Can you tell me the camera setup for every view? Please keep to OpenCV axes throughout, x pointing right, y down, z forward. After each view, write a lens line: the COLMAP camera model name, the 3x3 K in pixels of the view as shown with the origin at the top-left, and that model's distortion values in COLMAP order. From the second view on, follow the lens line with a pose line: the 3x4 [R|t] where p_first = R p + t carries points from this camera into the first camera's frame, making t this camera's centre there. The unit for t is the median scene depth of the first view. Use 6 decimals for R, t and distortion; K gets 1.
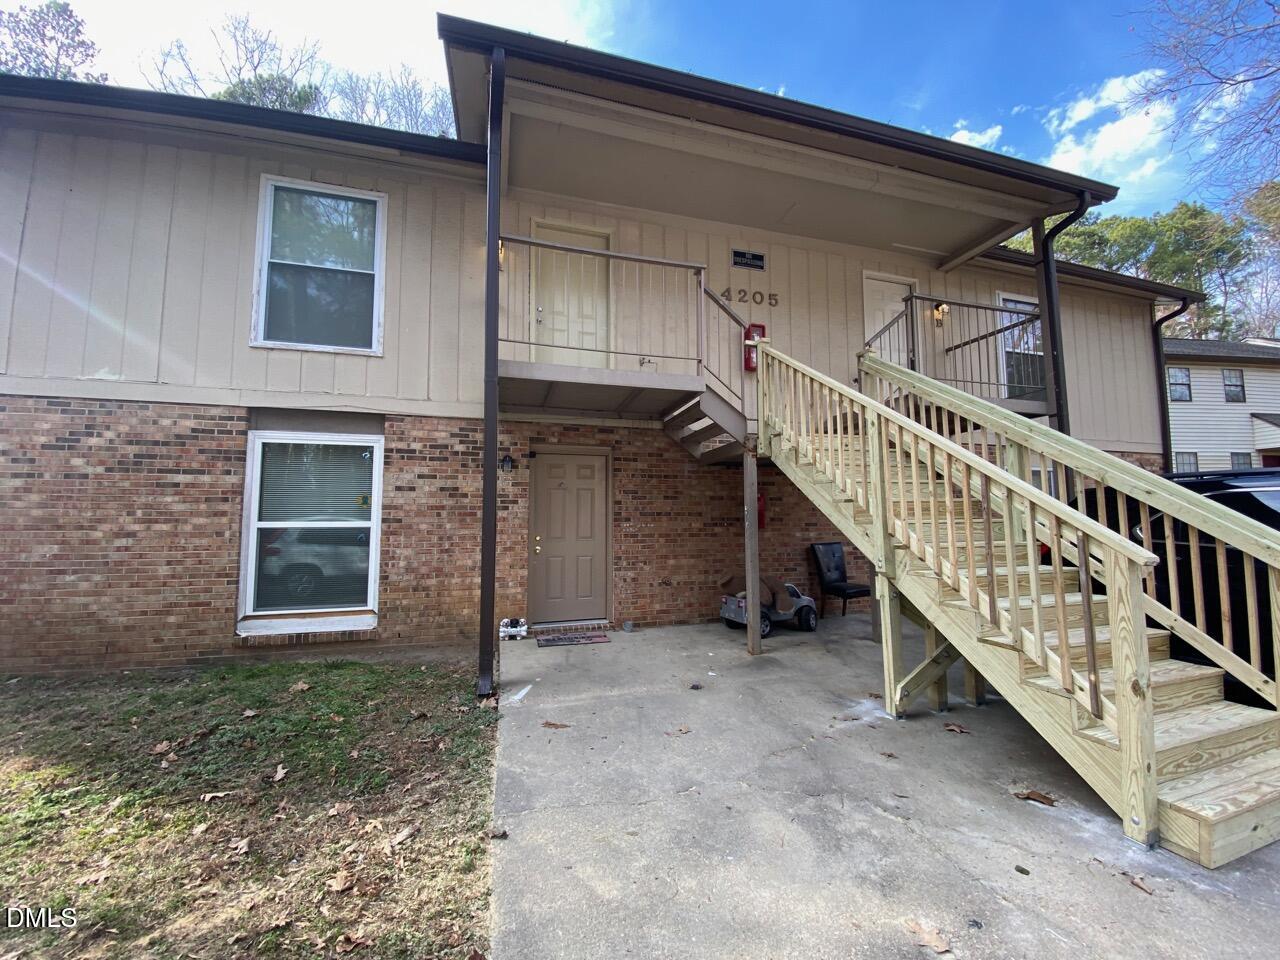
lens RADIAL K [[514.5, 0, 652.4], [0, 514.5, 481.3], [0, 0, 1]] dist [0.034942, -0.023273]
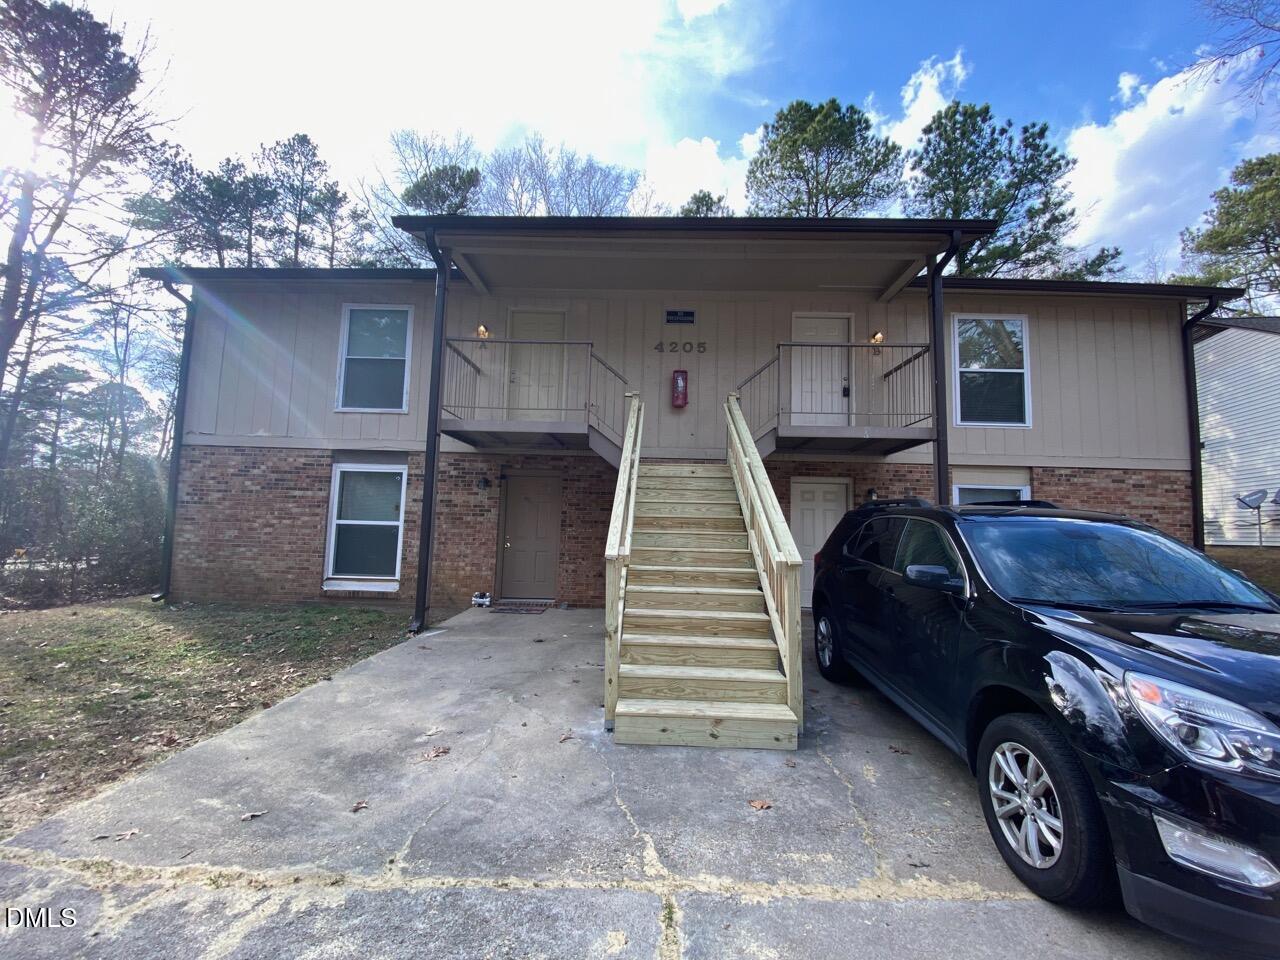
lens RADIAL K [[514.5, 0, 652.4], [0, 514.5, 481.3], [0, 0, 1]] dist [0.034942, -0.023273]
pose [[0.954165, 0.005685, -0.299227, 0.672341], [-0.007781, 0.999953, -0.005812, -0.041468], [0.299179, 0.007874, 0.954164, -0.252450]]
